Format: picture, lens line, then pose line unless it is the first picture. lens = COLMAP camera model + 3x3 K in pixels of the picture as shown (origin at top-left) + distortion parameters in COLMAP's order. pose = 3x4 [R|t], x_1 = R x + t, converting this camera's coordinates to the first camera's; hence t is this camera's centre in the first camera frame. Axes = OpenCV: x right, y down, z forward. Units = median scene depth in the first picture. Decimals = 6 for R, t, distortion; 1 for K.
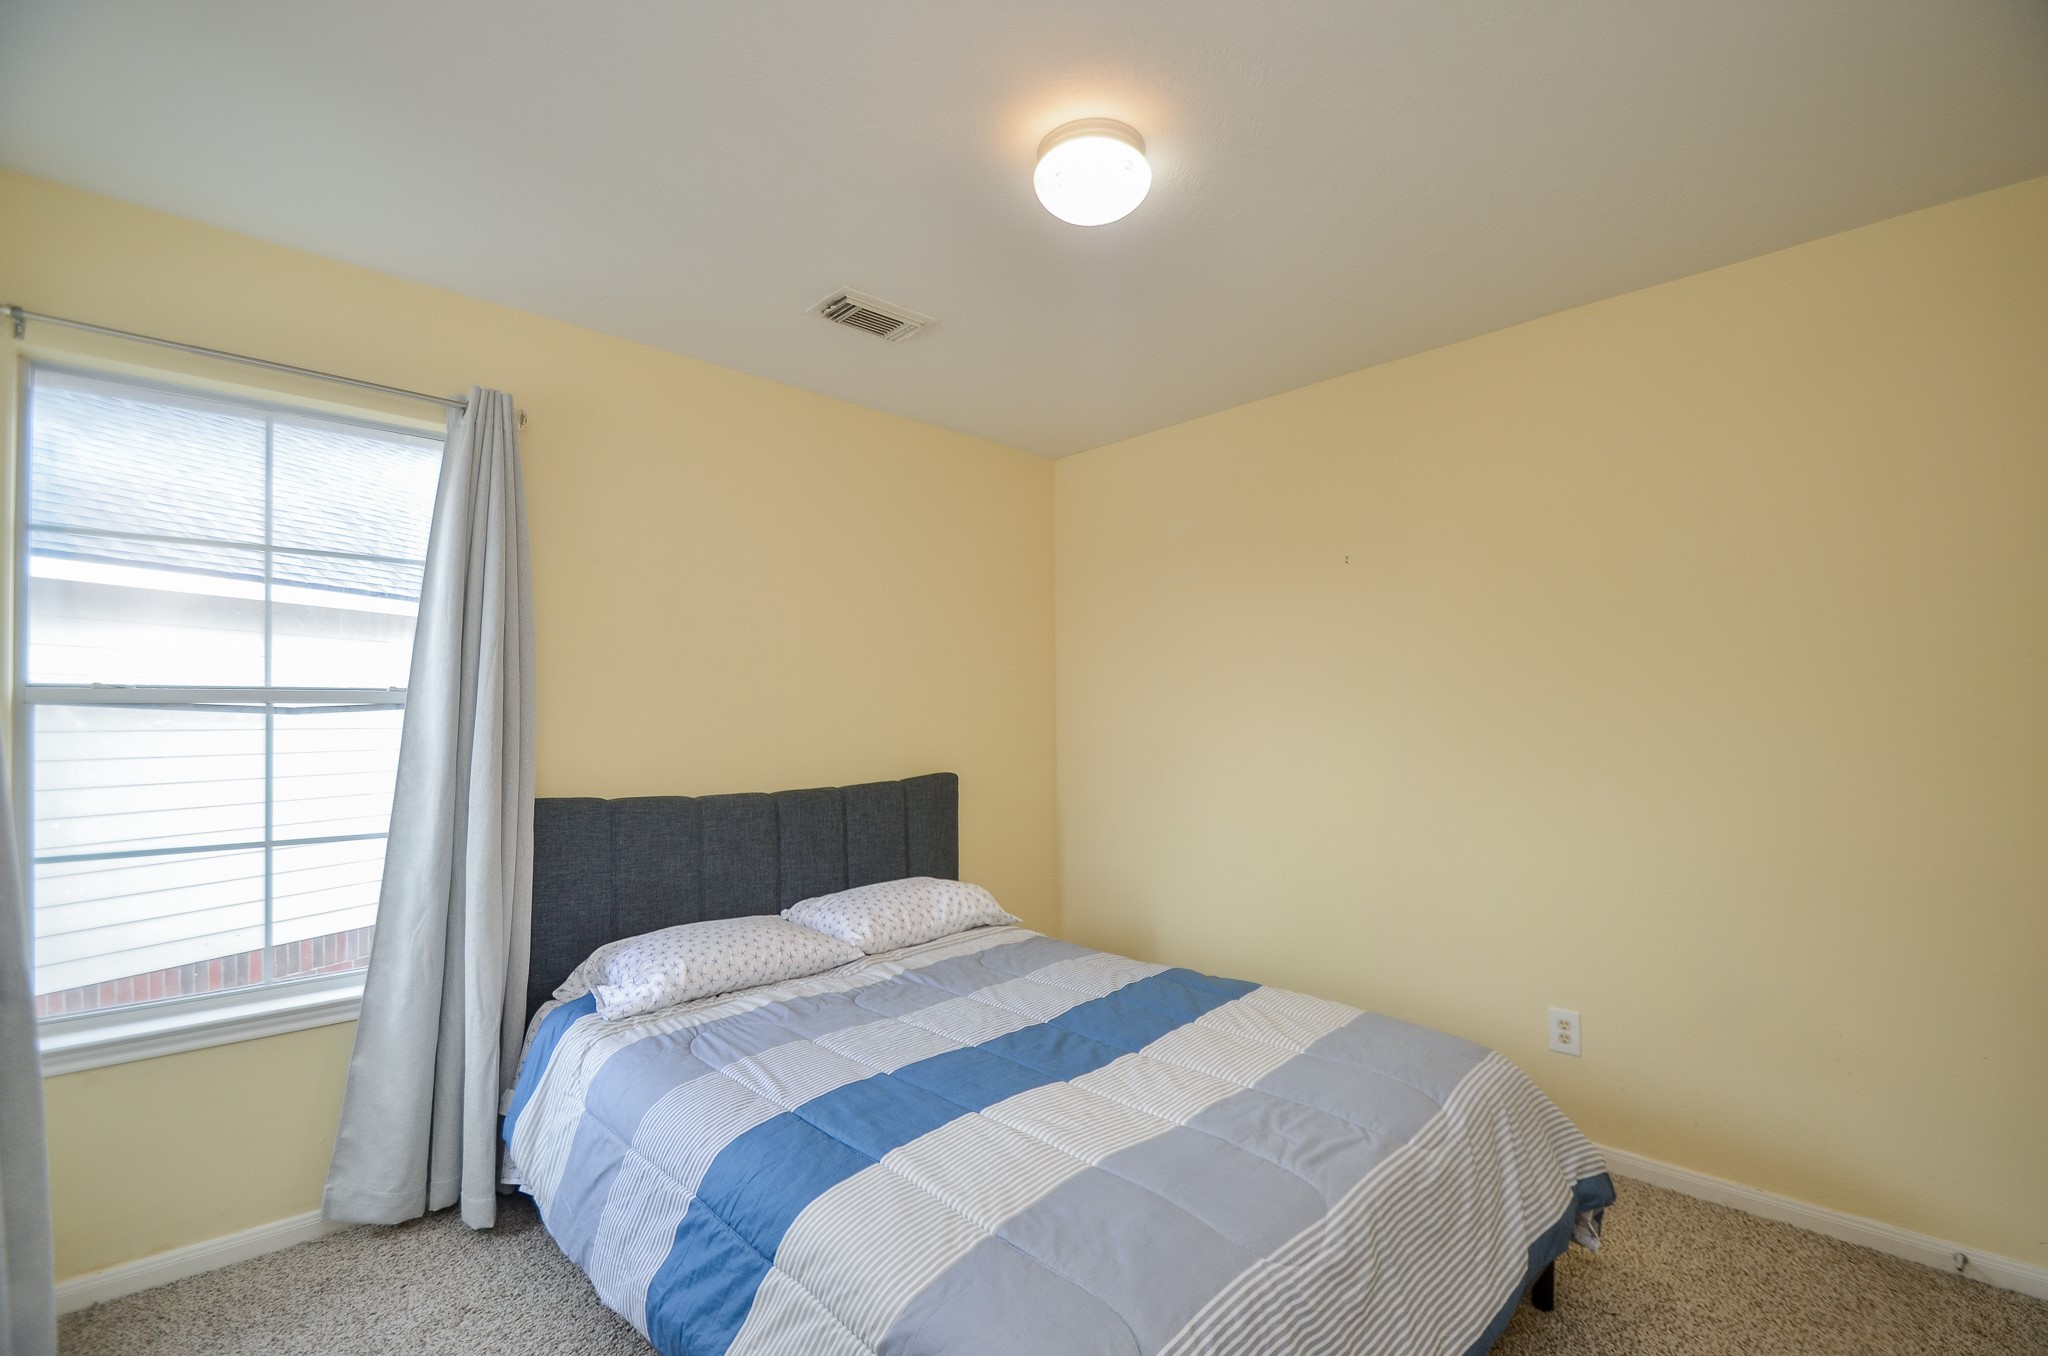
lens RADIAL K [[898.3, 0, 1016.7], [0, 898.3, 709.5], [0, 0, 1]] dist [0.003131, -0.012207]
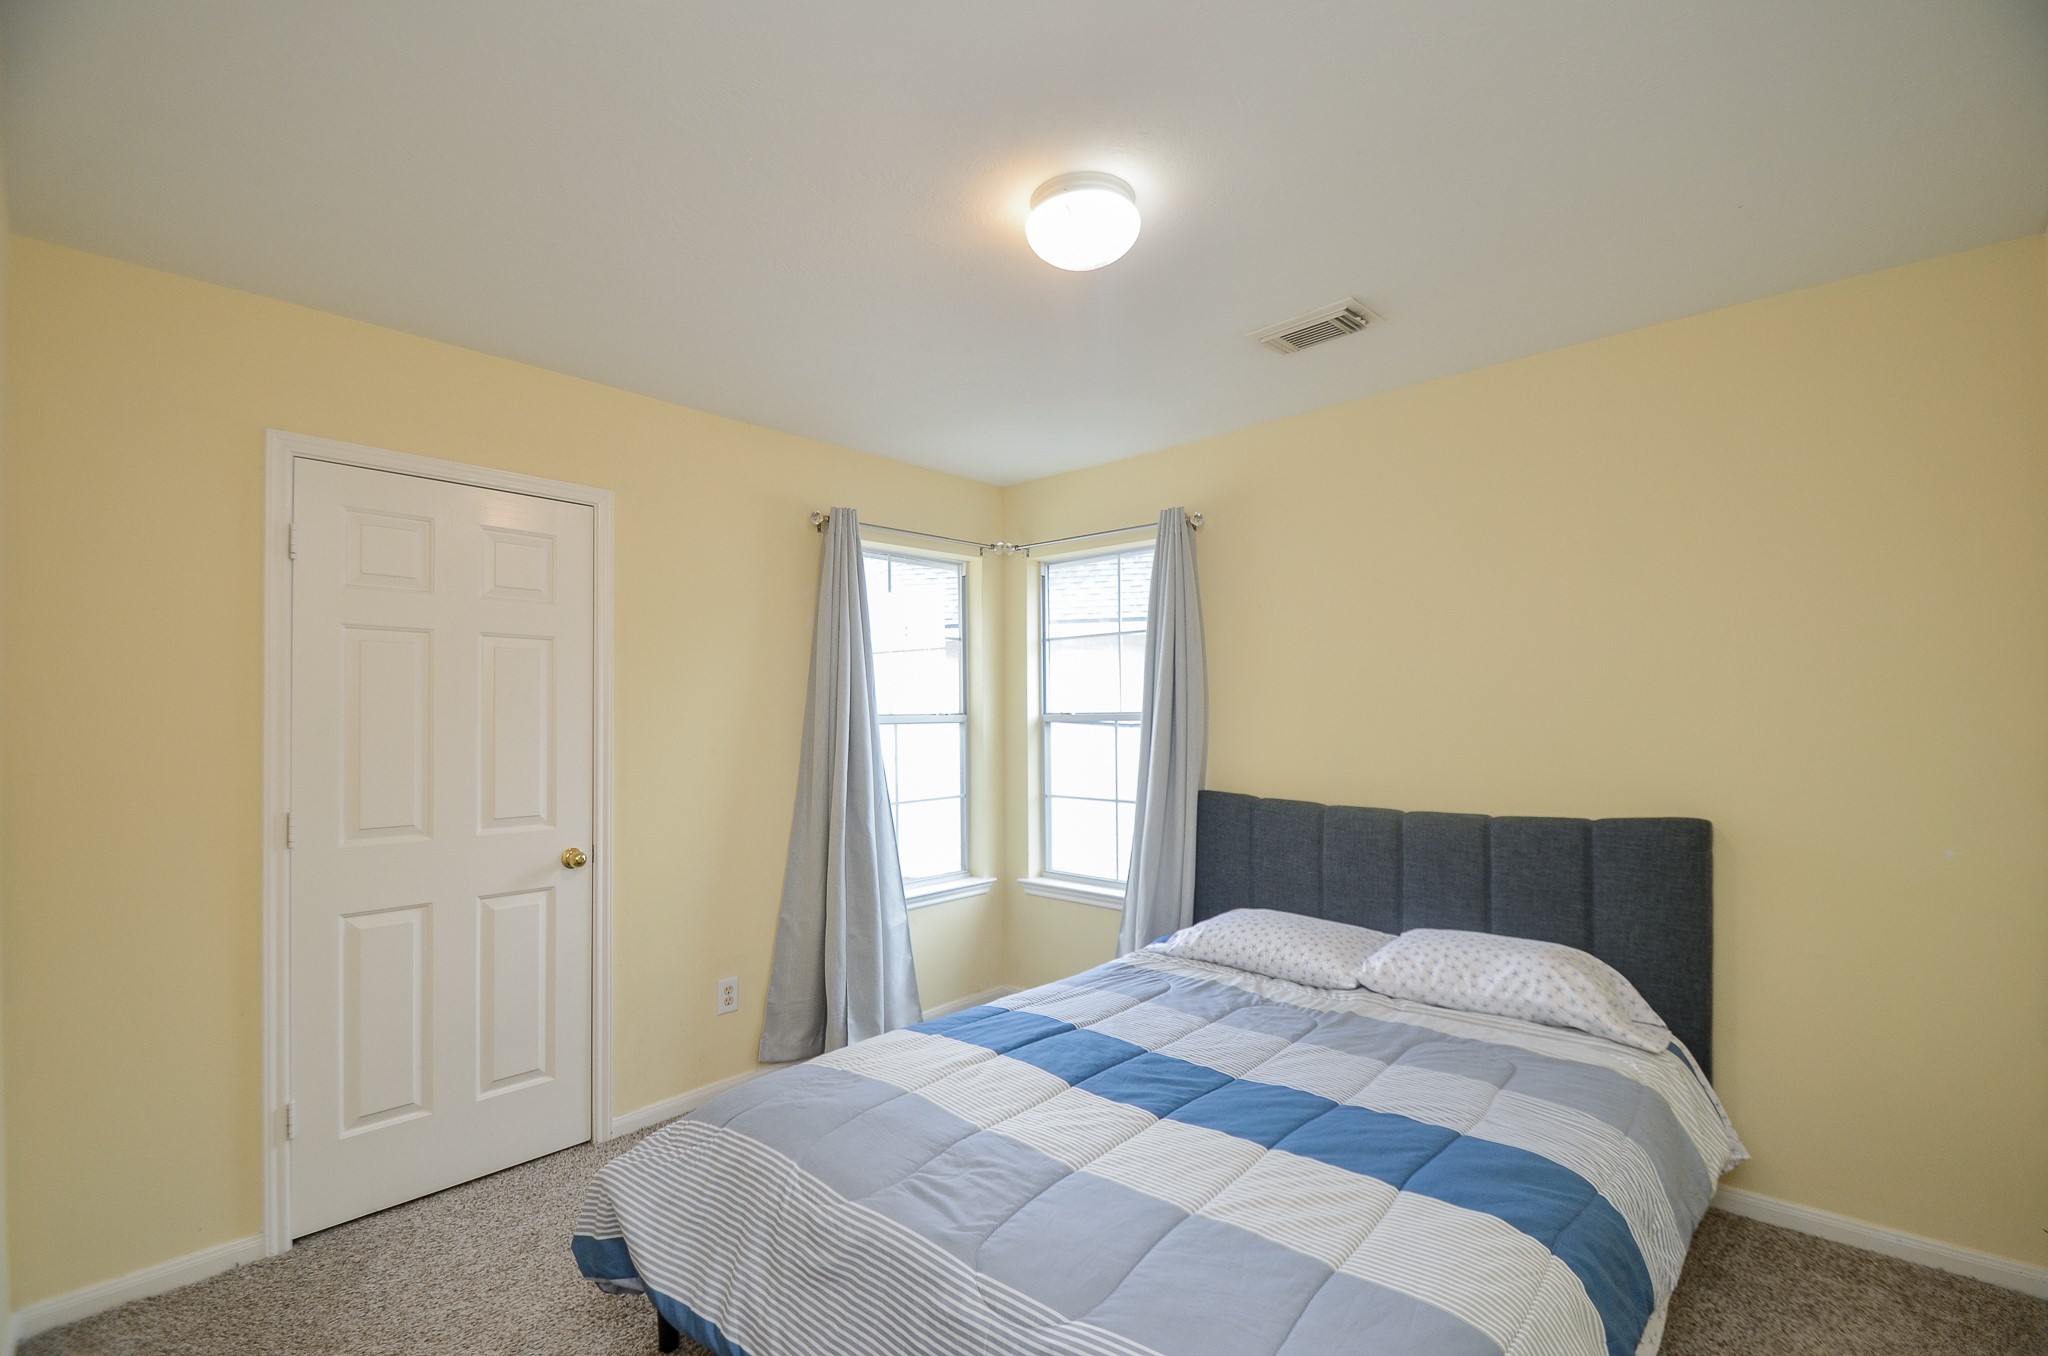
lens RADIAL K [[898.3, 0, 1016.7], [0, 898.3, 709.5], [0, 0, 1]] dist [0.003131, -0.012207]
pose [[0.050154, -0.000400, -0.998741, 0.795958], [0.014404, 0.999896, 0.000323, -0.027568], [0.998638, -0.014402, 0.050155, 0.623945]]
